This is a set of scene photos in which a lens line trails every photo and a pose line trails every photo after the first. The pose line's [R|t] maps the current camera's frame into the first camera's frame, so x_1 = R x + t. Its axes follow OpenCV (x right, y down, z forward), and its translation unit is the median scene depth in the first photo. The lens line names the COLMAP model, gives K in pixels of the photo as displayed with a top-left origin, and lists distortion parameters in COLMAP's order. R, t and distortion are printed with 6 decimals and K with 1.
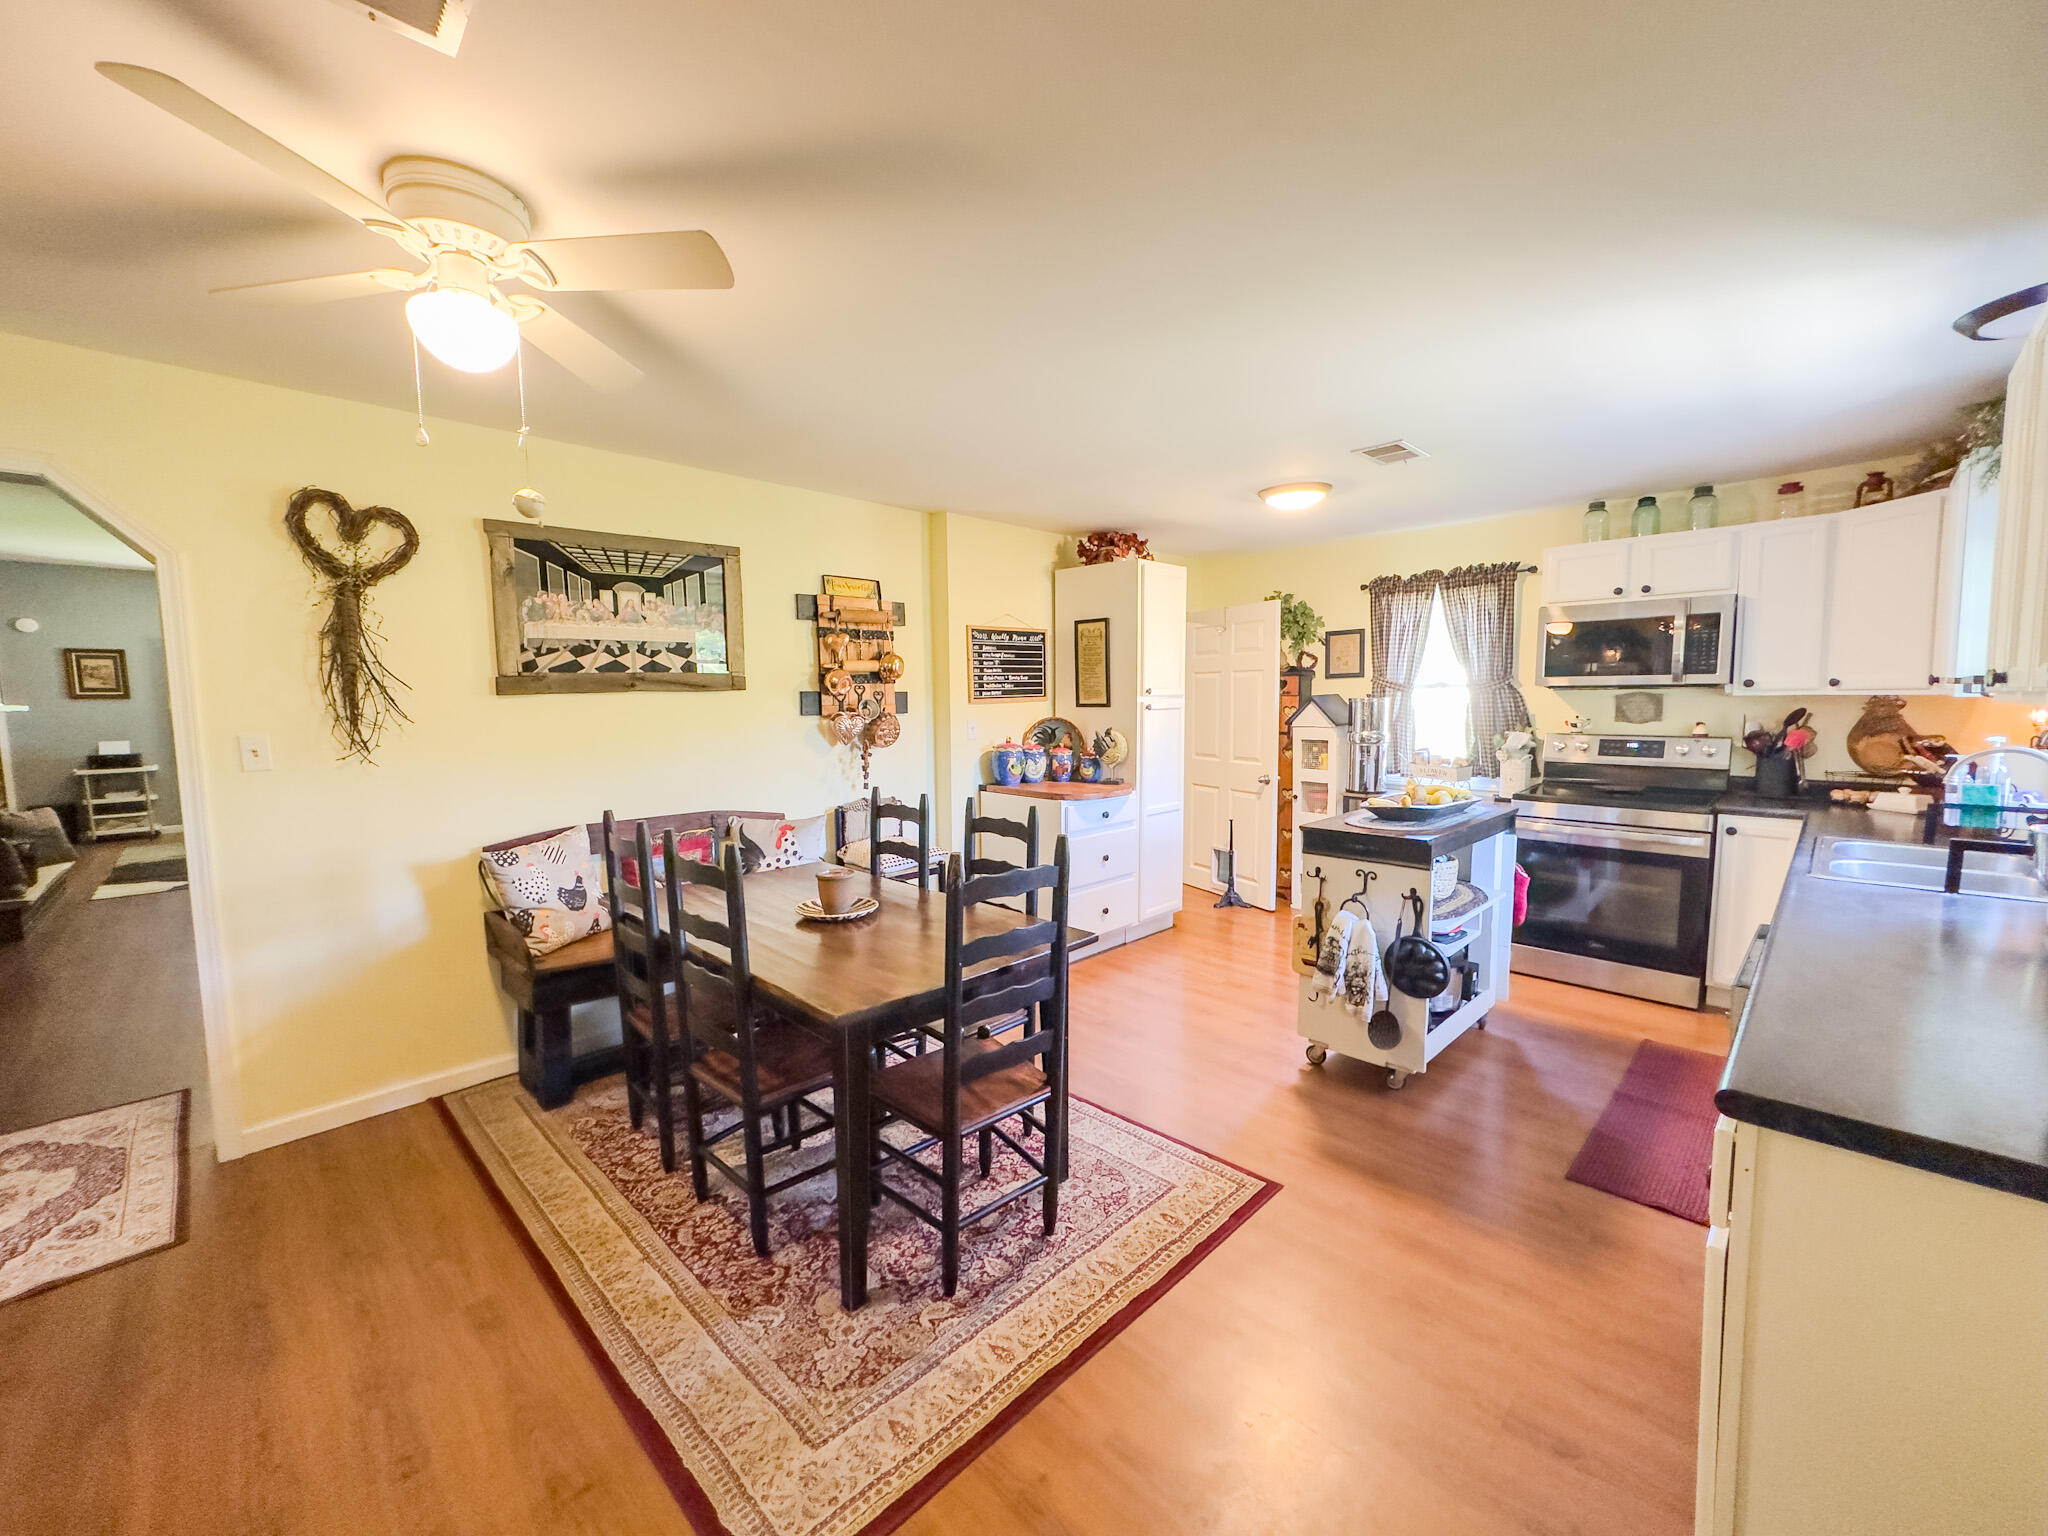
lens RADIAL K [[818.2, 0, 1014.7], [0, 818.2, 777.8], [0, 0, 1]] dist [-0.000402, -0.000221]
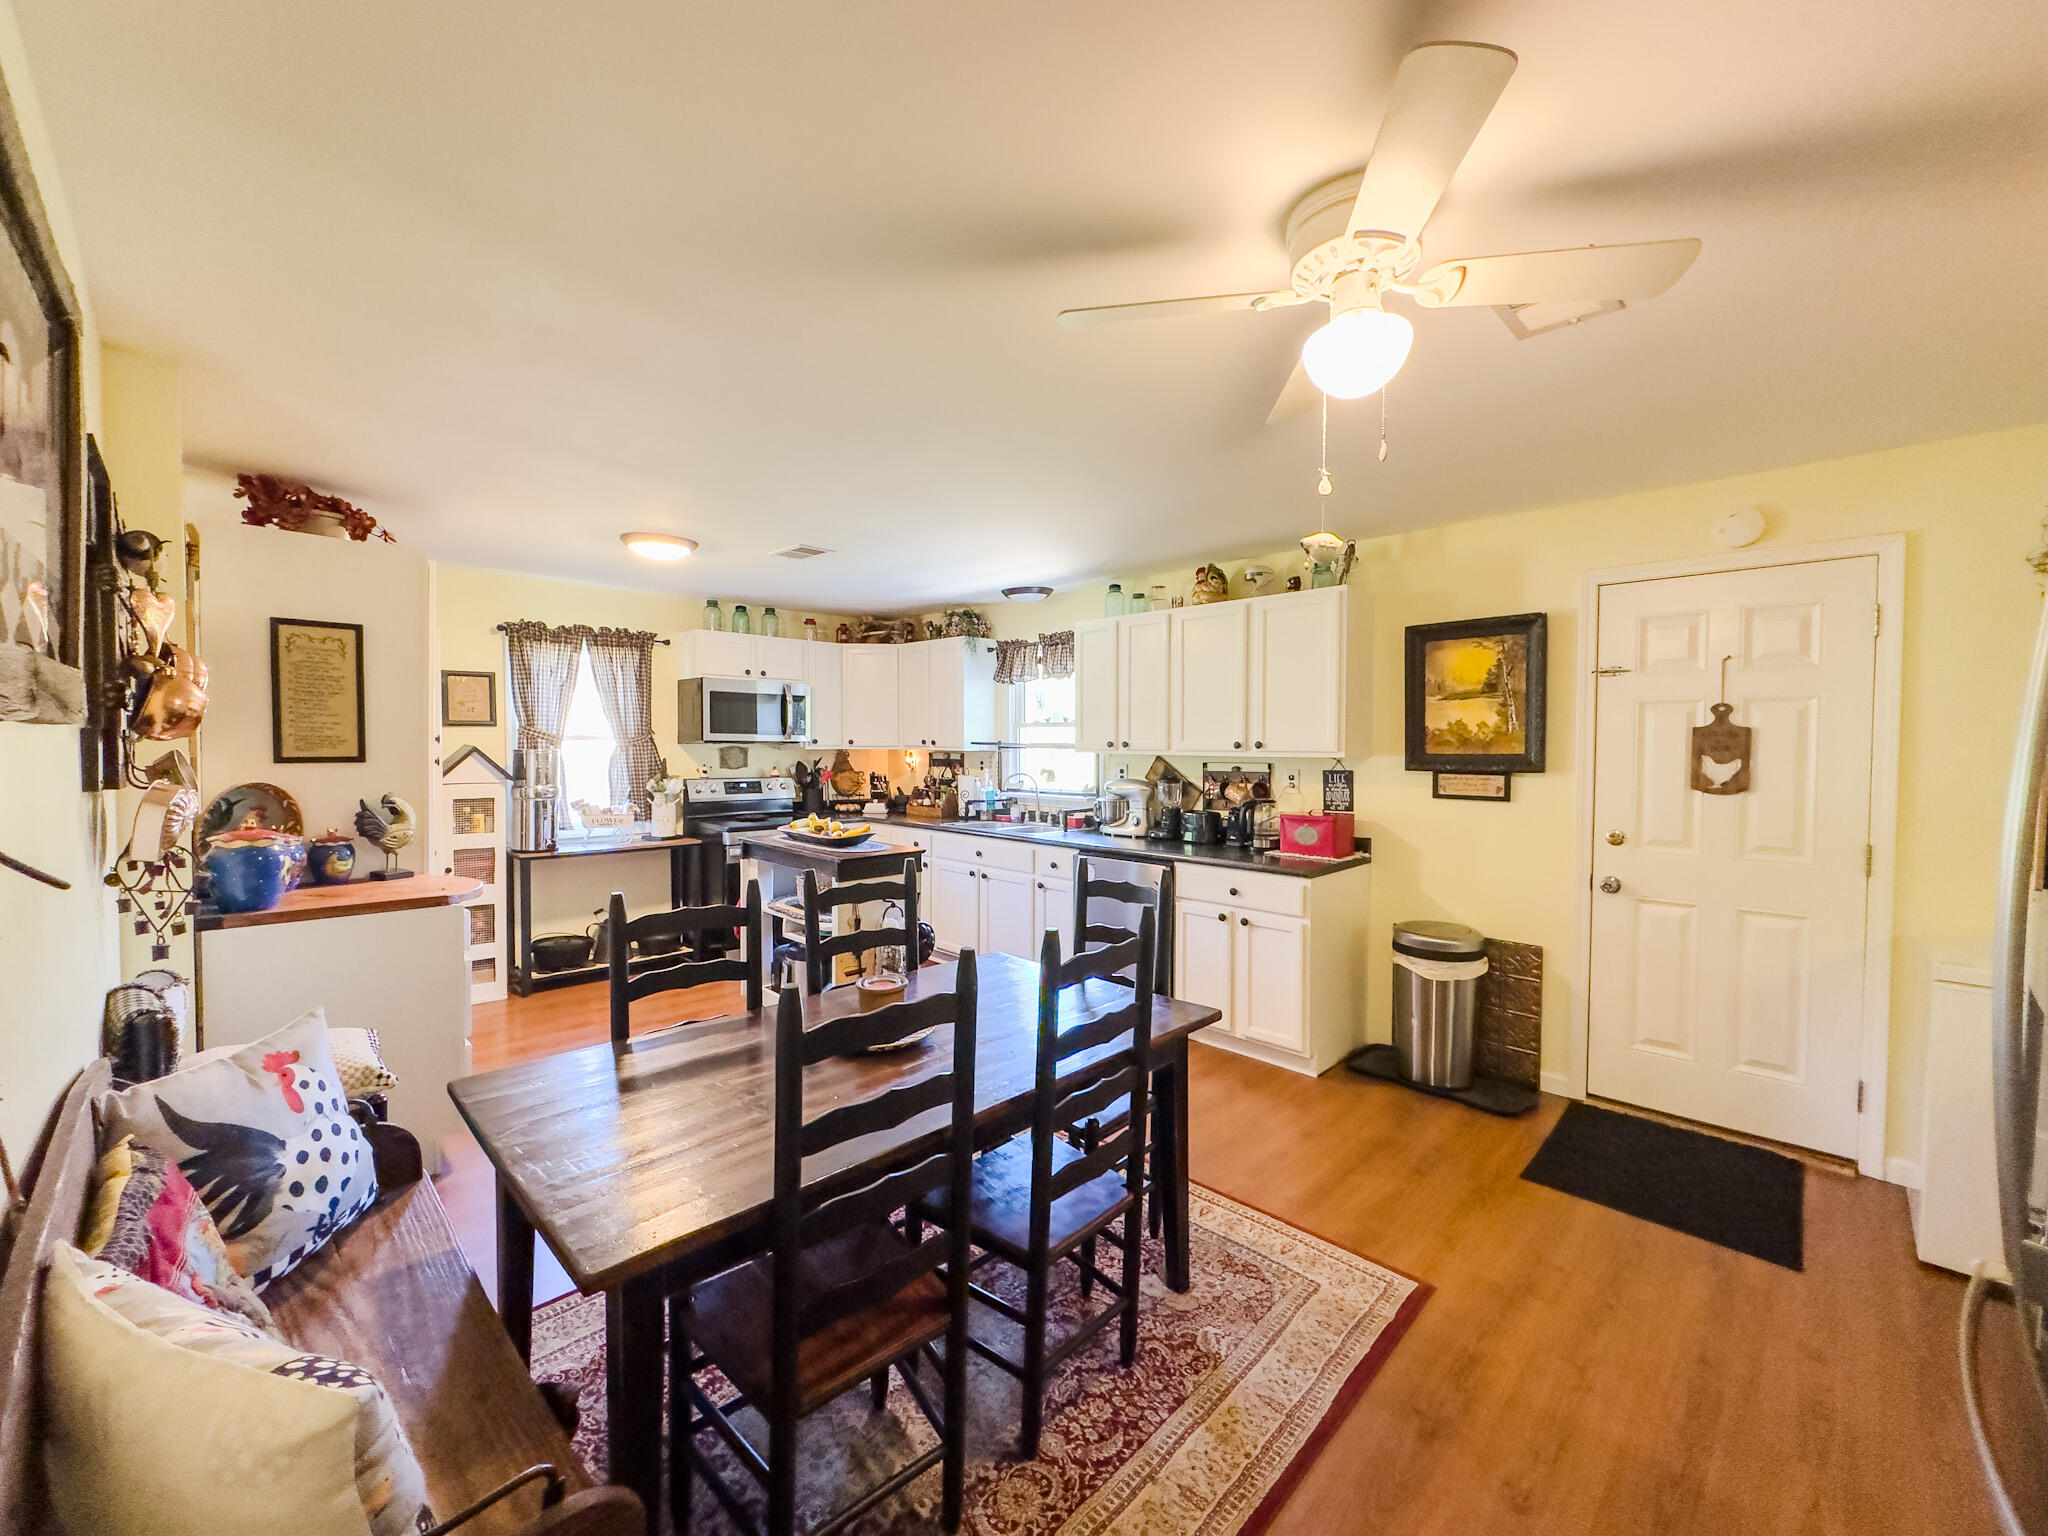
lens RADIAL K [[818.2, 0, 1030.3], [0, 818.2, 779.0], [0, 0, 1]] dist [-0.000402, -0.000221]
pose [[-0.015900, -0.032881, 0.999333, -0.618835], [0.092128, 0.995159, 0.034209, -0.053111], [-0.995620, 0.092610, -0.012794, 0.550376]]
